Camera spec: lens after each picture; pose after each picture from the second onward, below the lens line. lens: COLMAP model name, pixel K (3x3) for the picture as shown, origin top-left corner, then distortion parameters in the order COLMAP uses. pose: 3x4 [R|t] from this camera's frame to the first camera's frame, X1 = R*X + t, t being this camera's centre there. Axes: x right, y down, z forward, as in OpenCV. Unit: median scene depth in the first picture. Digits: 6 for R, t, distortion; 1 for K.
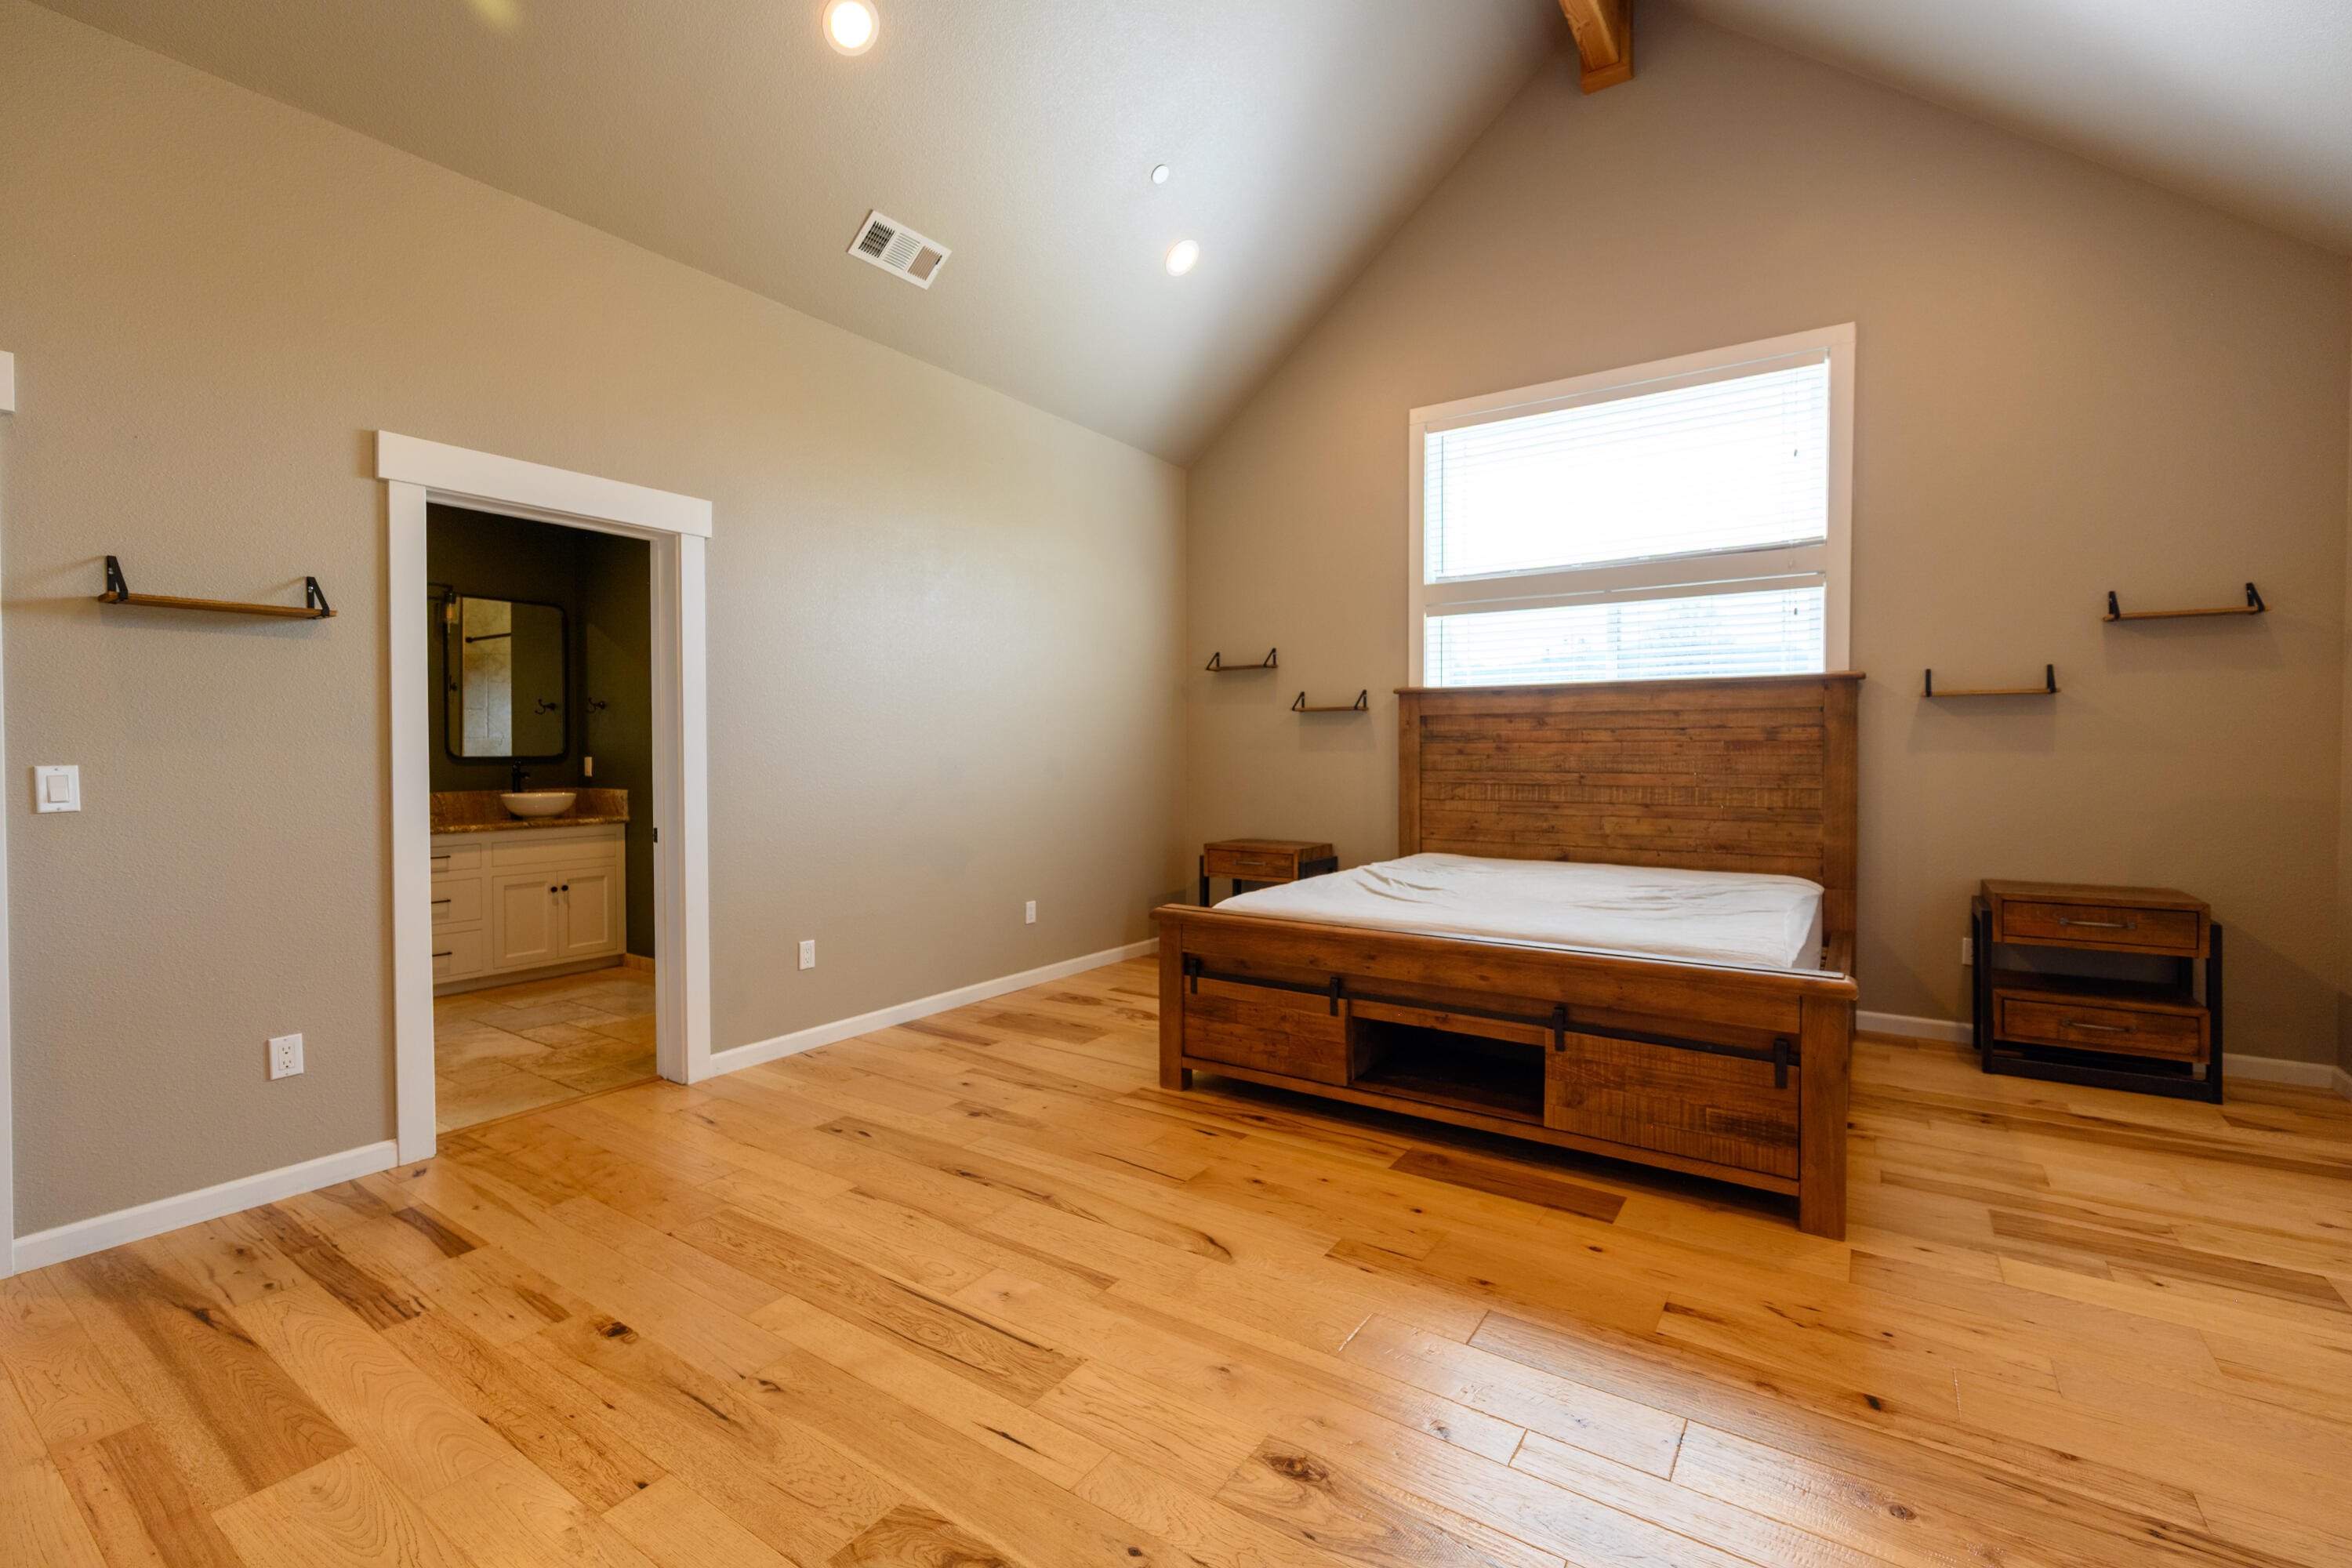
lens RADIAL K [[987.2, 0, 1208.4], [0, 987.2, 758.6], [0, 0, 1]] dist [-0.001129, -0.000148]
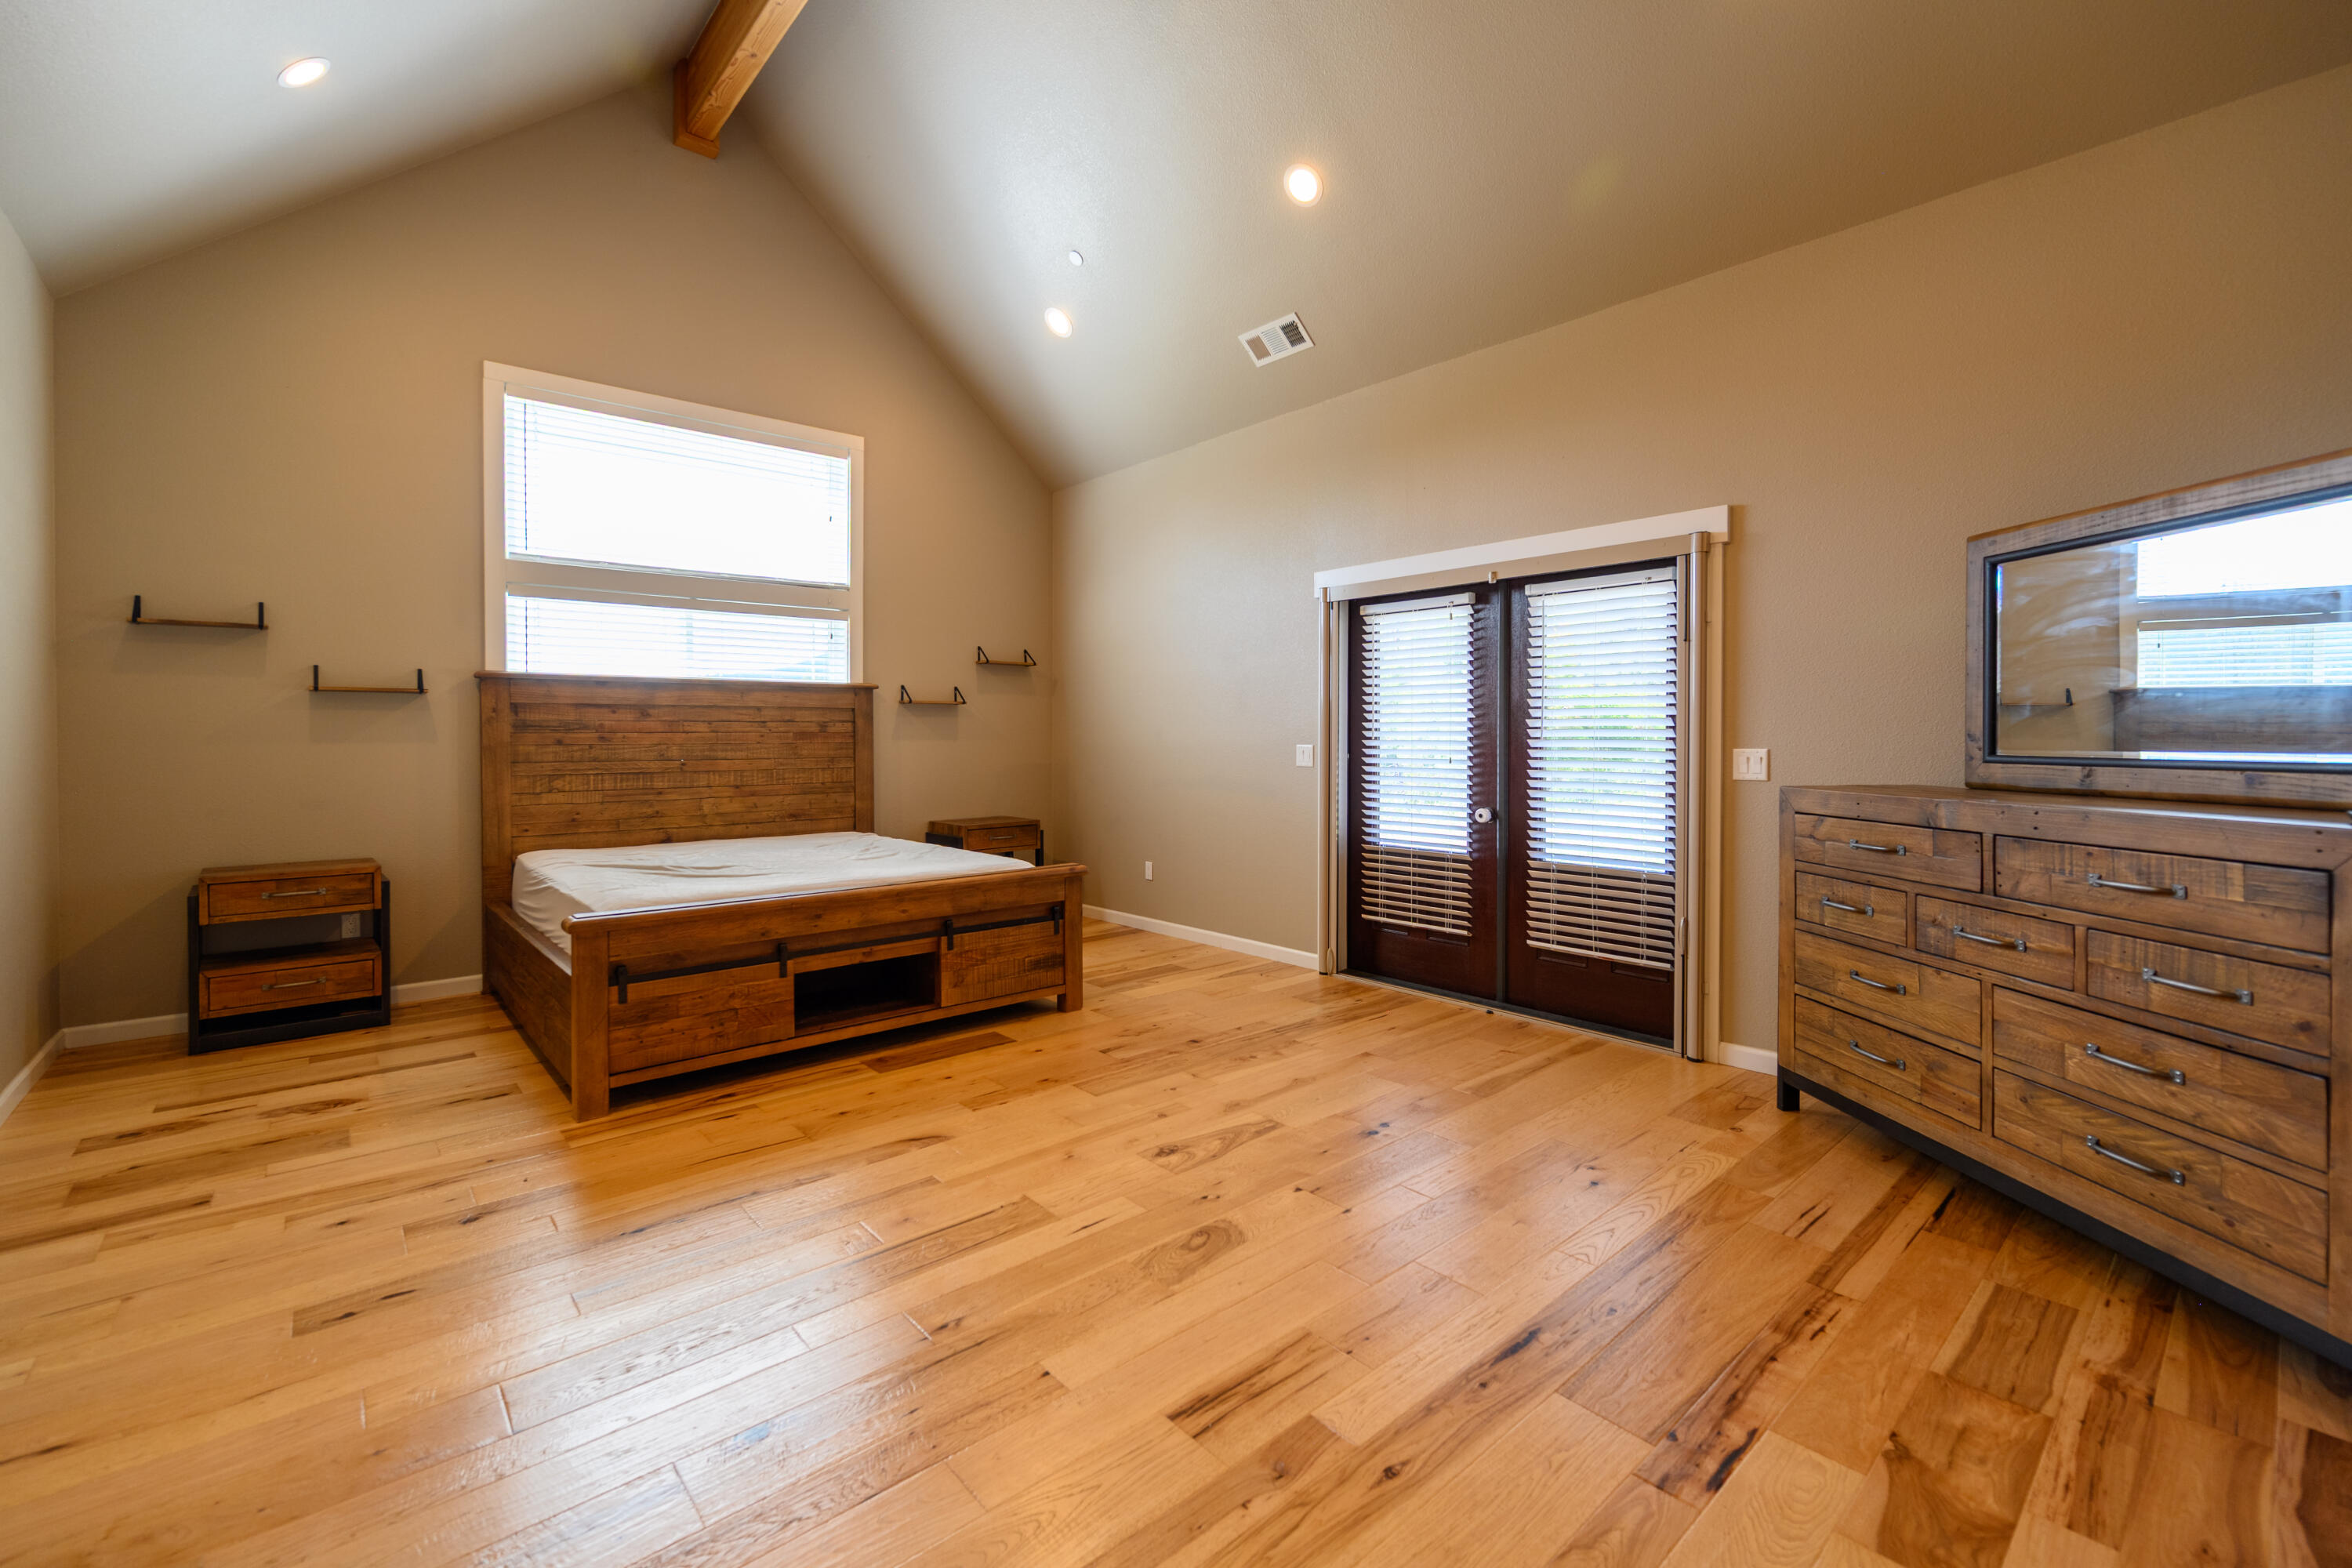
lens RADIAL K [[1001.3, 0, 1167.9], [0, 1001.3, 744.5], [0, 0, 1]] dist [-0.000800, -0.000112]
pose [[0.268824, -0.008402, 0.963153, -0.608081], [0.012658, 0.999906, 0.005190, -0.002760], [-0.963106, 0.010797, 0.268905, 0.194717]]
